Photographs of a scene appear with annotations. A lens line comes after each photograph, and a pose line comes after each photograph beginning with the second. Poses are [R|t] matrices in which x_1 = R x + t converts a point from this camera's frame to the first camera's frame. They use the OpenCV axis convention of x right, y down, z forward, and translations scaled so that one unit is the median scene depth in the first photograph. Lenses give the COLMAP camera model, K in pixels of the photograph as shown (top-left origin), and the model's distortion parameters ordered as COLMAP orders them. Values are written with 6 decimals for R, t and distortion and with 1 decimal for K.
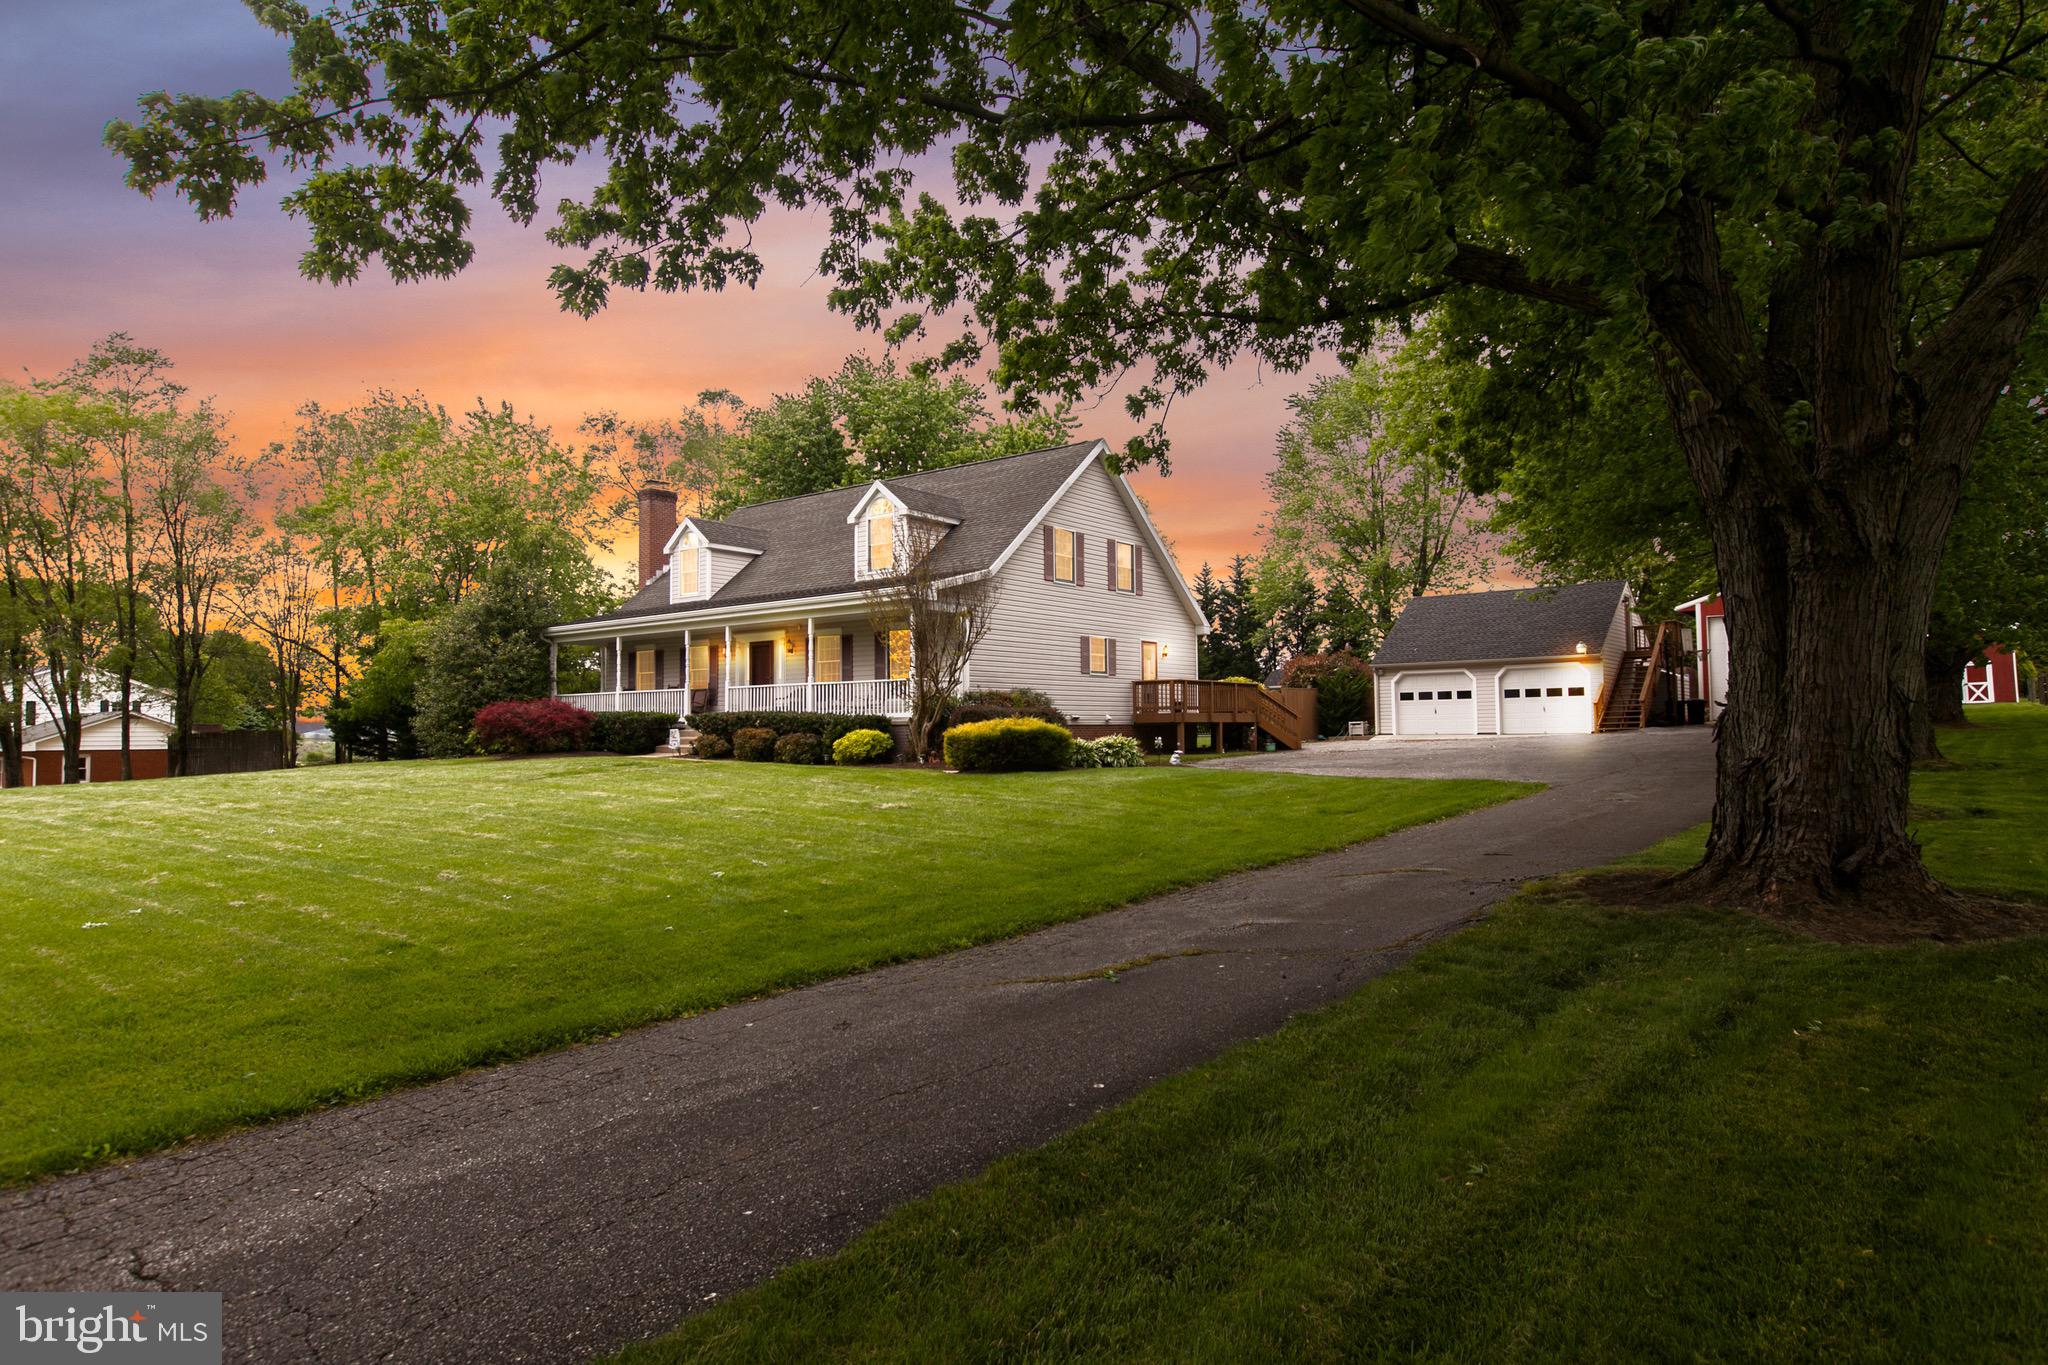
lens RADIAL K [[1193.8, 0, 1024.0], [0, 1193.8, 682.5], [0, 0, 1]] dist [0.002635, 0.001079]
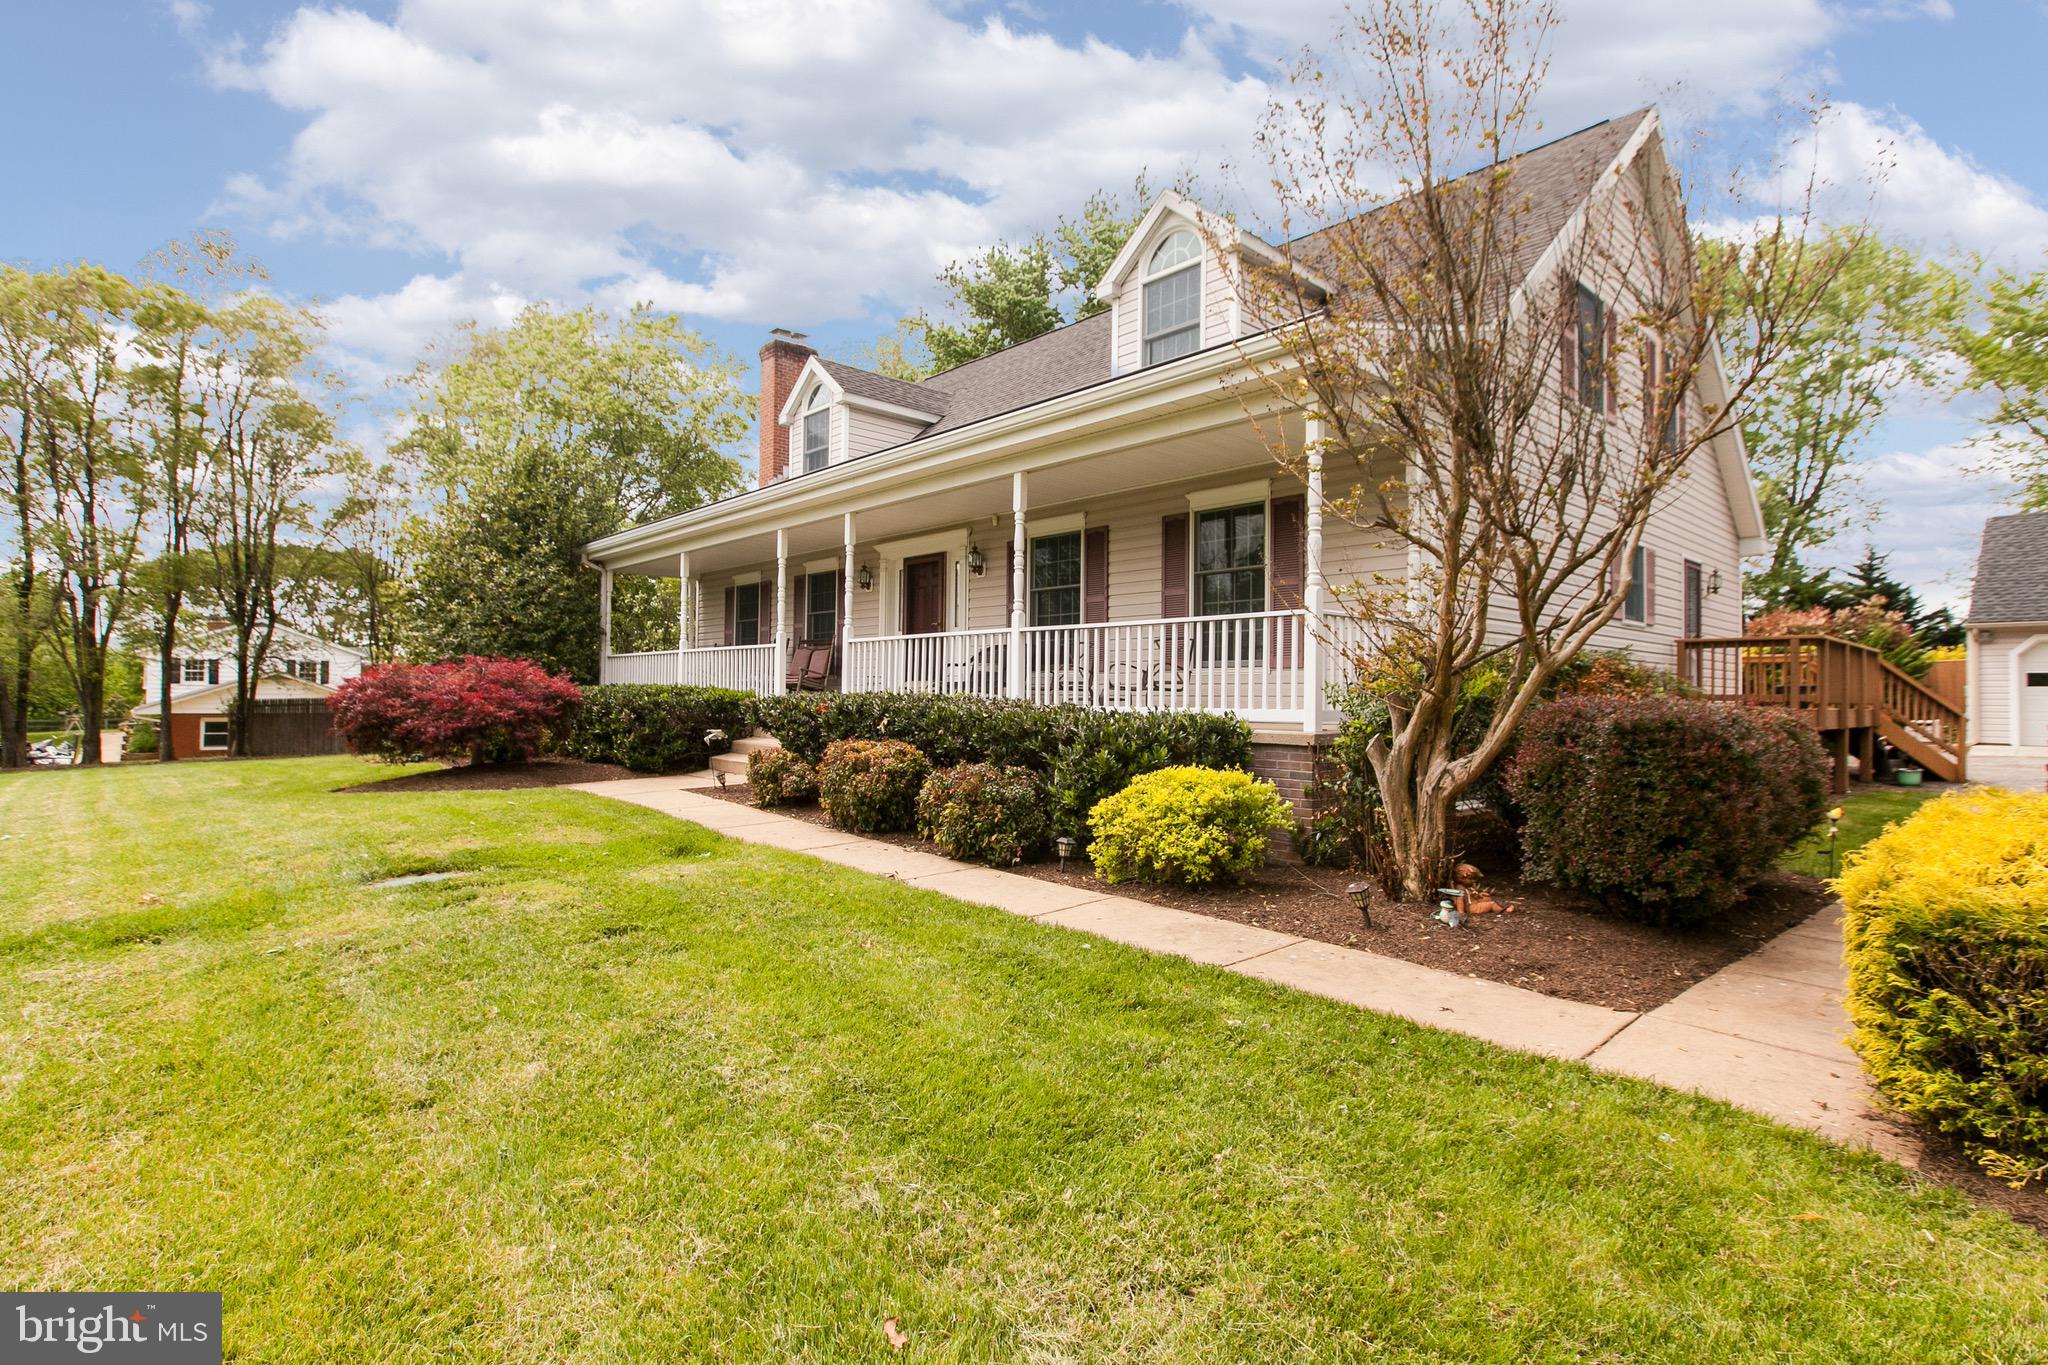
lens RADIAL K [[994.6, 0, 1024.0], [0, 994.6, 682.5], [0, 0, 1]] dist [0.000335, 0.000573]
pose [[0.986088, 0.017336, -0.165320, -0.105587], [-0.013122, 0.999561, 0.026550, 0.008972], [0.165708, -0.024011, 0.985883, 0.585132]]
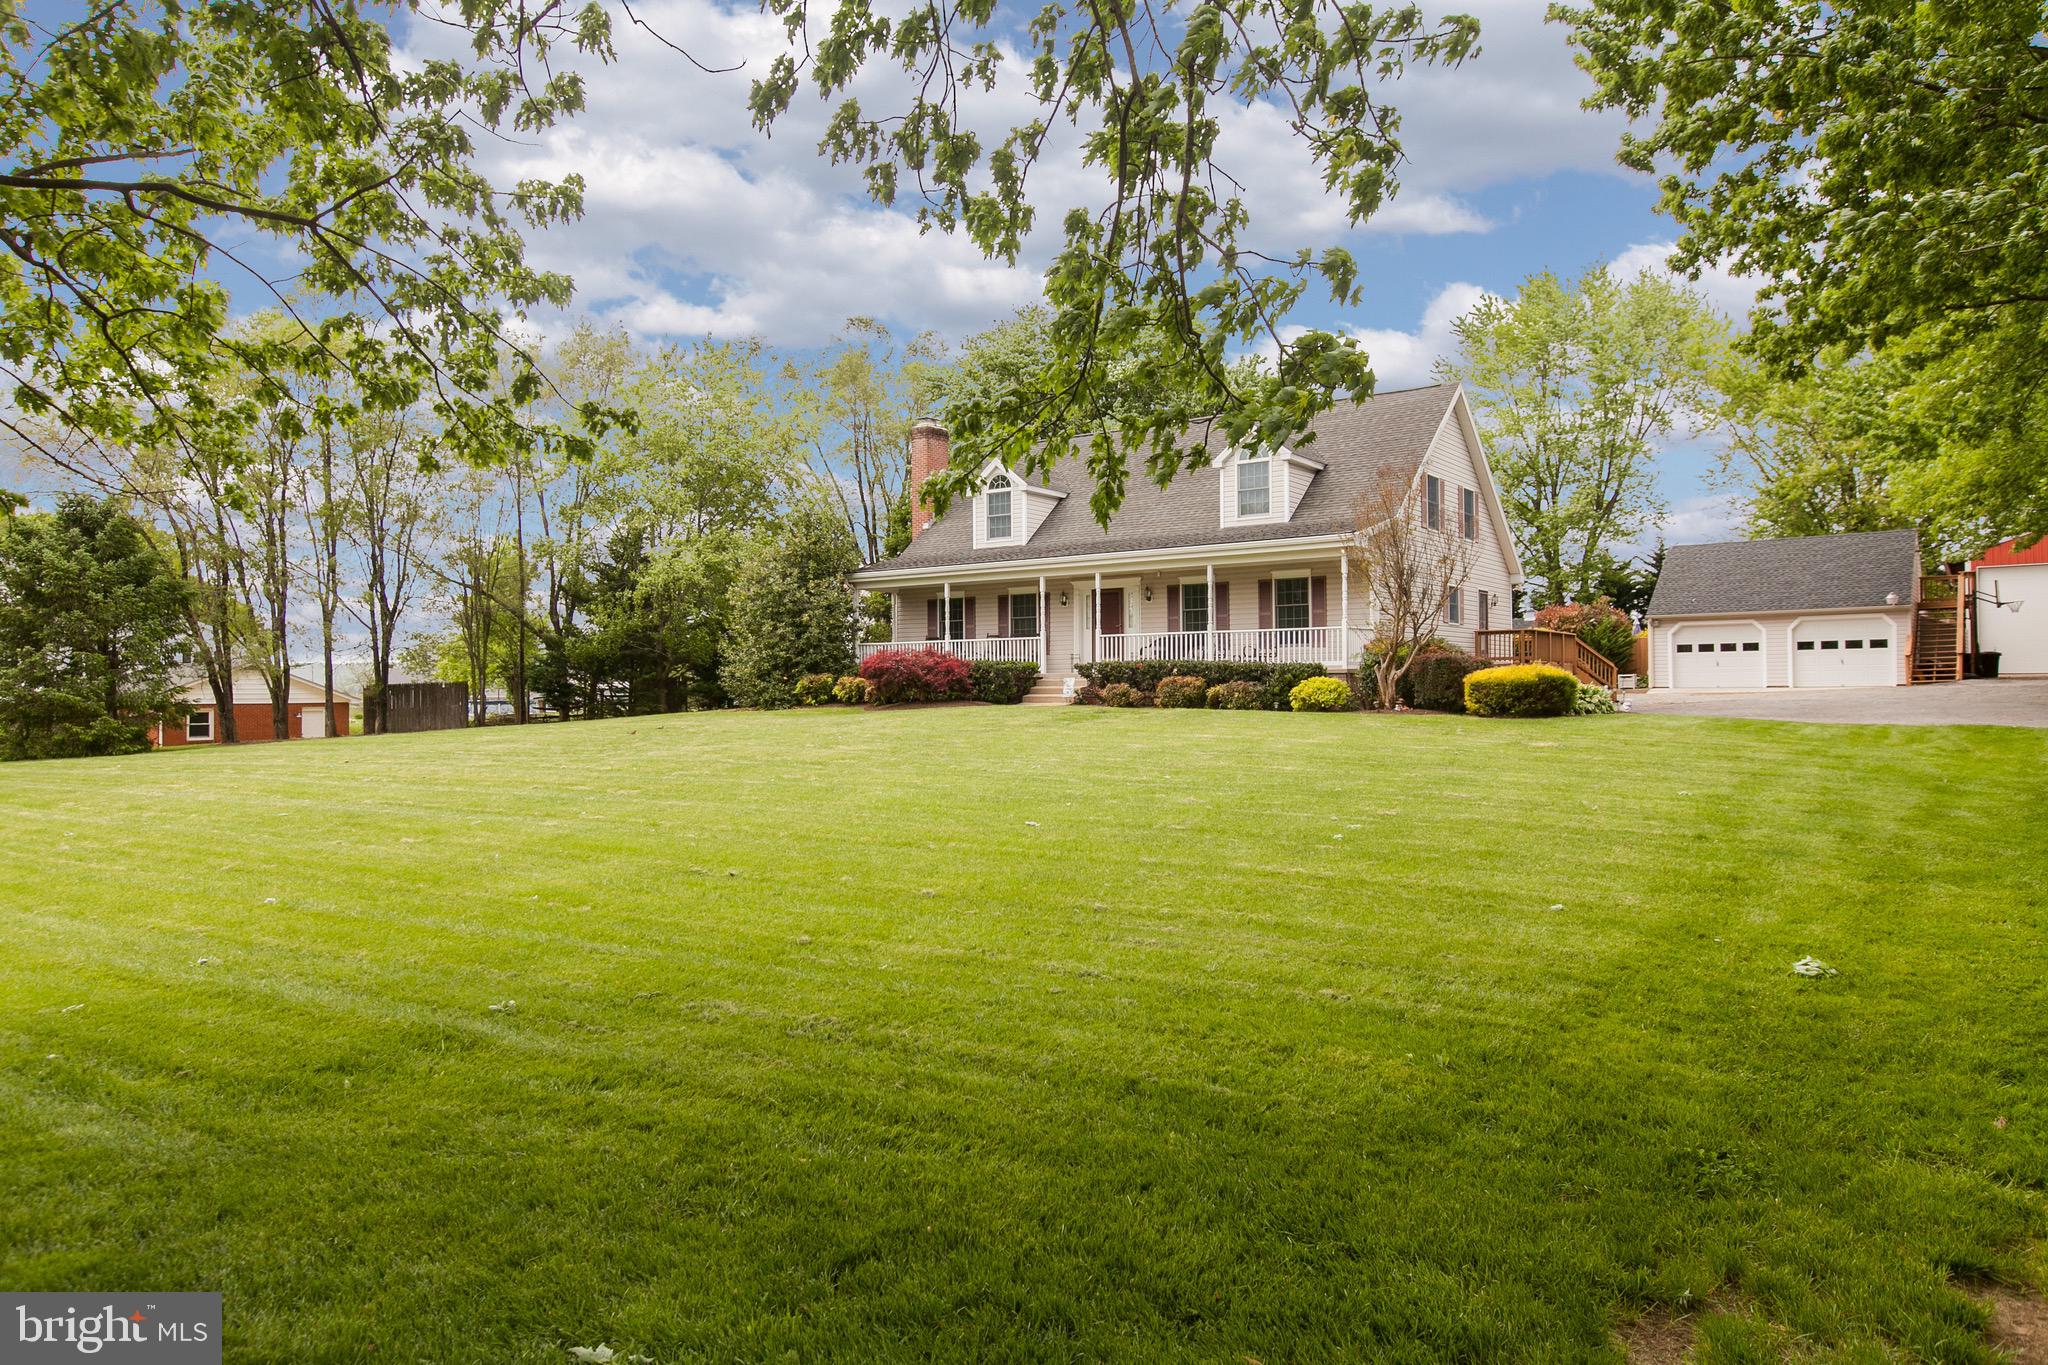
lens RADIAL K [[1351.8, 0, 1024.0], [0, 1351.8, 682.5], [0, 0, 1]] dist [0.016286, 0.000545]
pose [[0.999059, 0.001598, 0.043350, -0.339098], [-0.003073, 0.999418, 0.033972, 0.004551], [-0.043271, -0.034073, 0.998482, -0.096060]]
